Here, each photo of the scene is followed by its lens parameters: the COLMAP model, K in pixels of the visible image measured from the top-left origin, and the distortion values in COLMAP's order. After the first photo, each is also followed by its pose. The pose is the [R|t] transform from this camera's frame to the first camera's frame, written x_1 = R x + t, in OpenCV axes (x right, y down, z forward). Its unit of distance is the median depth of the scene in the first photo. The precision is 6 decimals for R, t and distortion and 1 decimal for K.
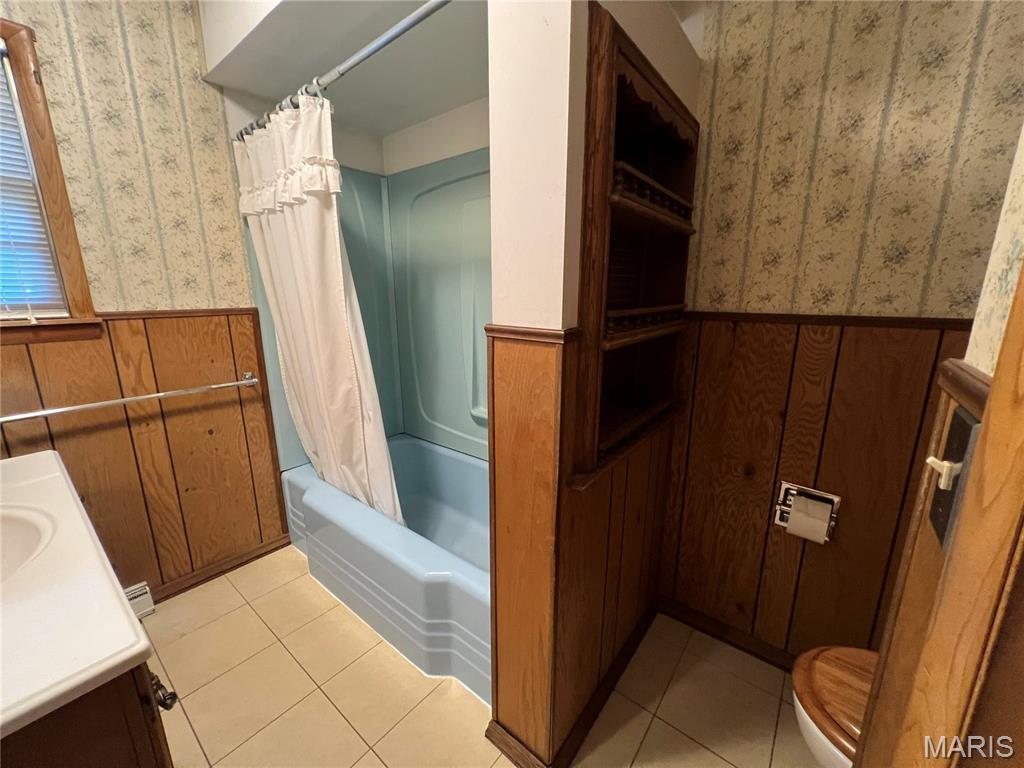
lens RADIAL K [[411.0, 0, 514.7], [0, 411.0, 385.6], [0, 0, 1]] dist [-0.001026, 0.000170]
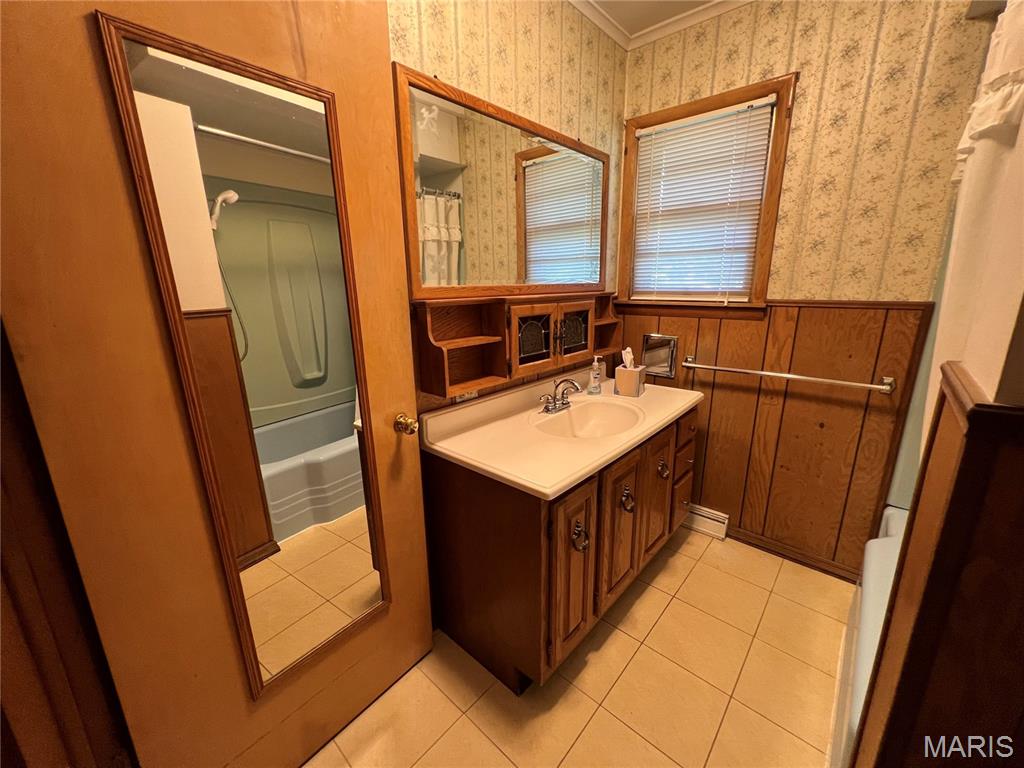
lens RADIAL K [[411.0, 0, 516.6], [0, 411.0, 387.7], [0, 0, 1]] dist [-0.001026, 0.000170]
pose [[-0.056038, 0.249662, -0.966710, 0.289943], [-0.214889, 0.942524, 0.255872, -0.084247], [0.975029, 0.222074, 0.000833, 0.331401]]
